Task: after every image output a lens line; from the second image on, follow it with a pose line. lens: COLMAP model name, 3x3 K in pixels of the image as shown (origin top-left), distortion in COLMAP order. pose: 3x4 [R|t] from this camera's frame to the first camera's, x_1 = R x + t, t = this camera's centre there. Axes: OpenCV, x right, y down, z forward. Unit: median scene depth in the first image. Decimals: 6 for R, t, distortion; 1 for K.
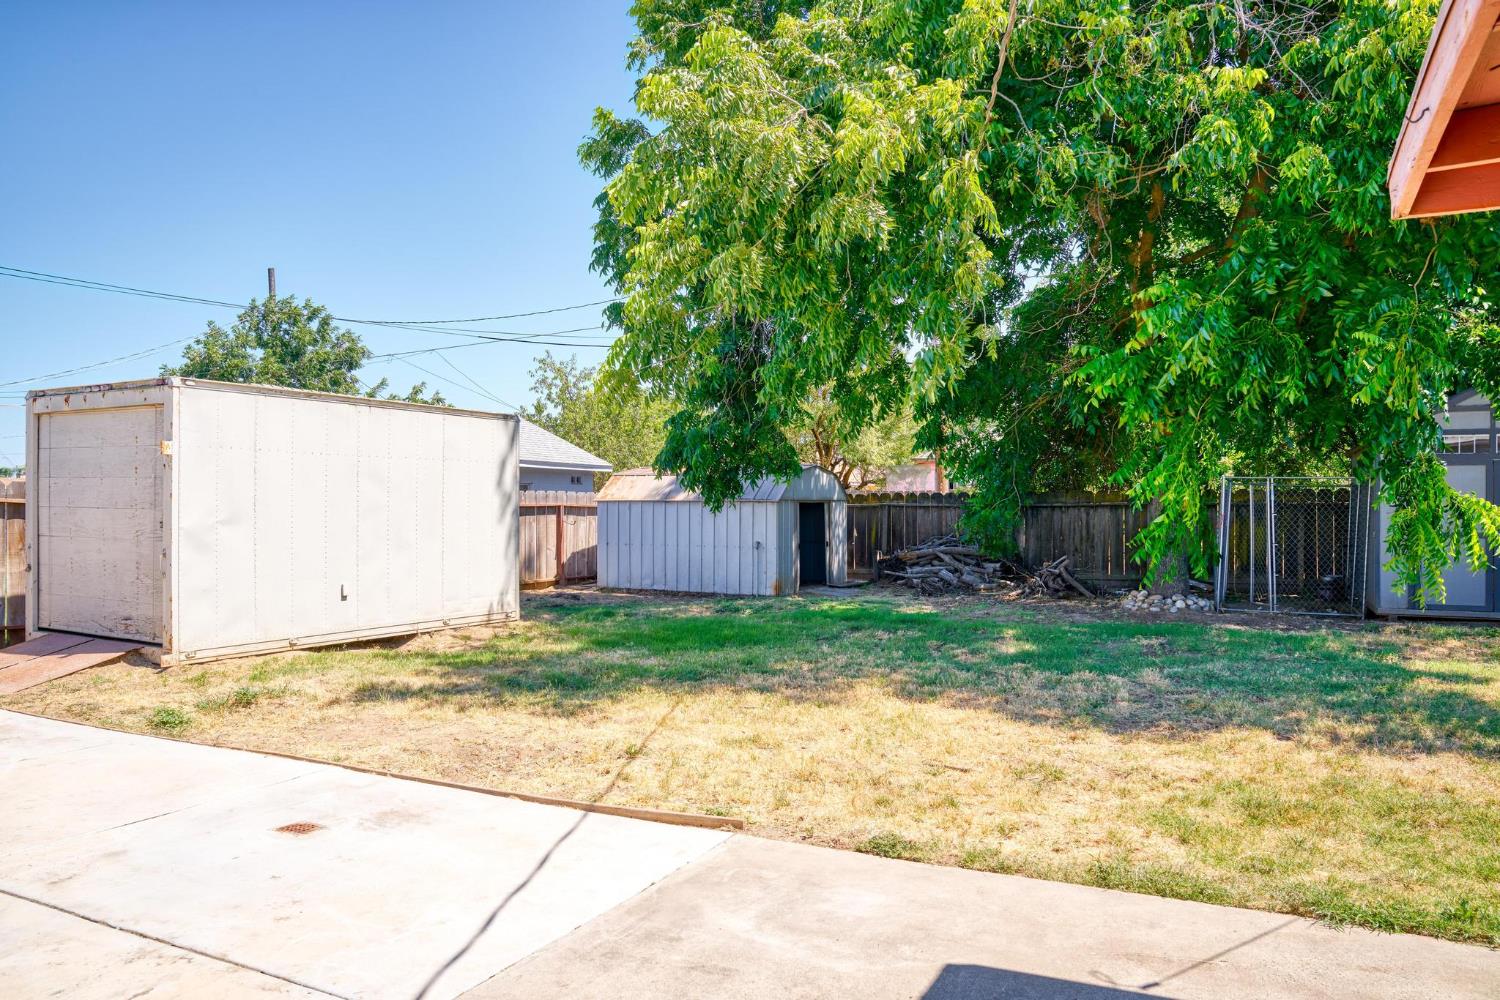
lens RADIAL K [[1053.3, 0, 750.0], [0, 1053.3, 500.0], [0, 0, 1]] dist [-0.134751, 0.101463]
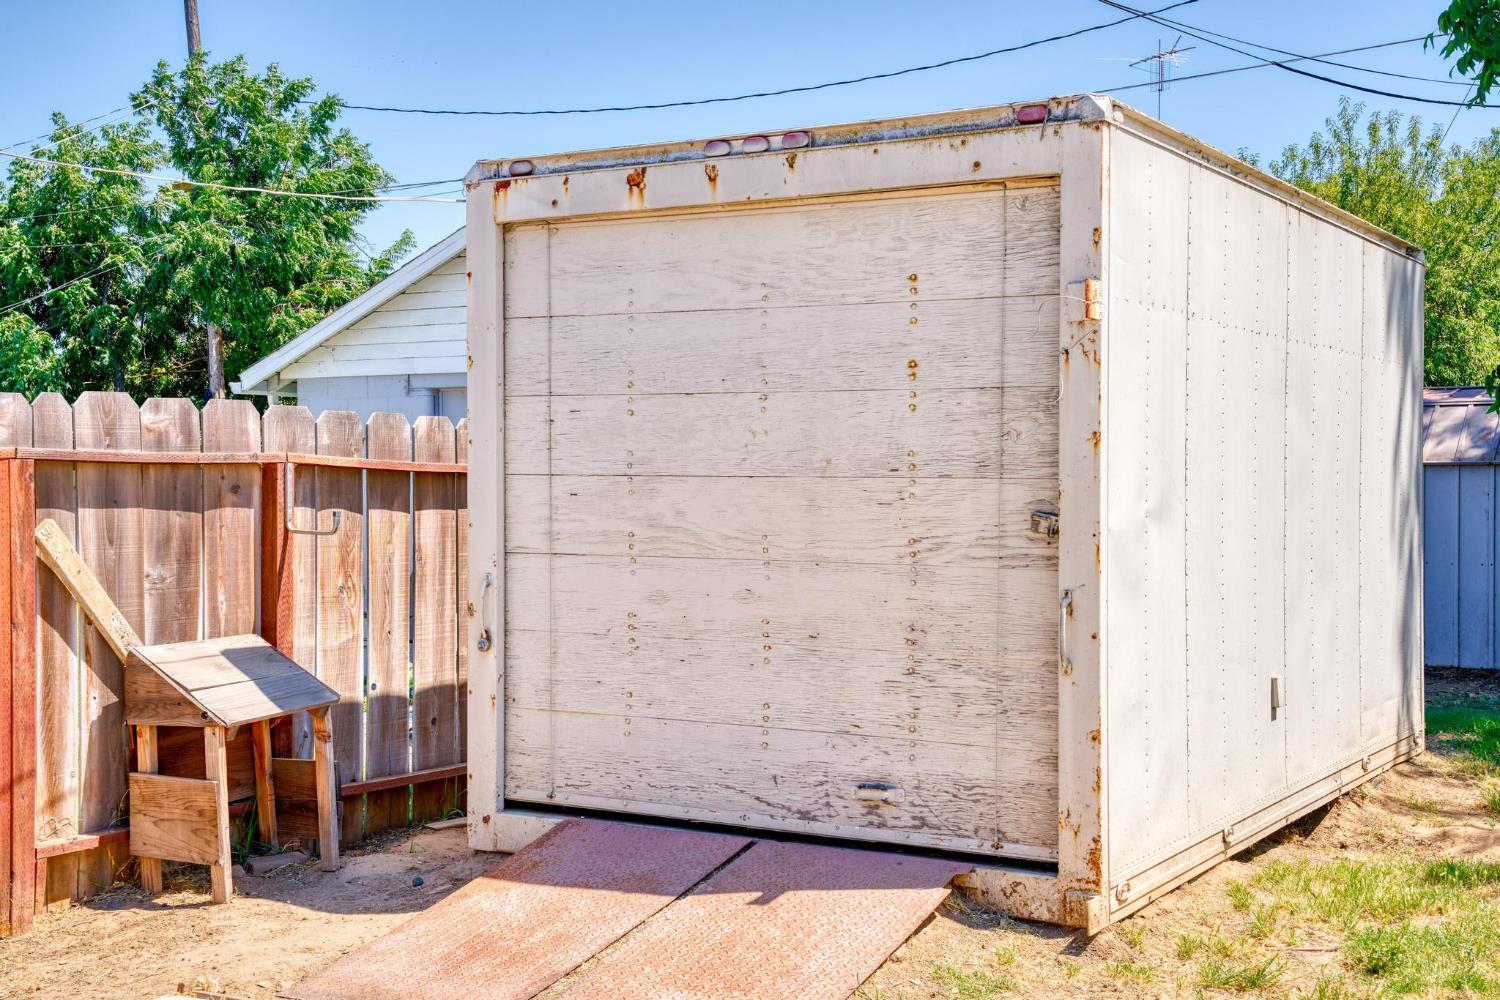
lens RADIAL K [[1920.2, 0, 750.0], [0, 1920.2, 500.0], [0, 0, 1]] dist [0.115166, 0.005839]
pose [[0.998770, -0.002766, -0.049512, -0.589058], [0.003372, 0.999920, 0.012154, 0.007534], [0.049475, -0.012306, 0.998700, 0.300972]]
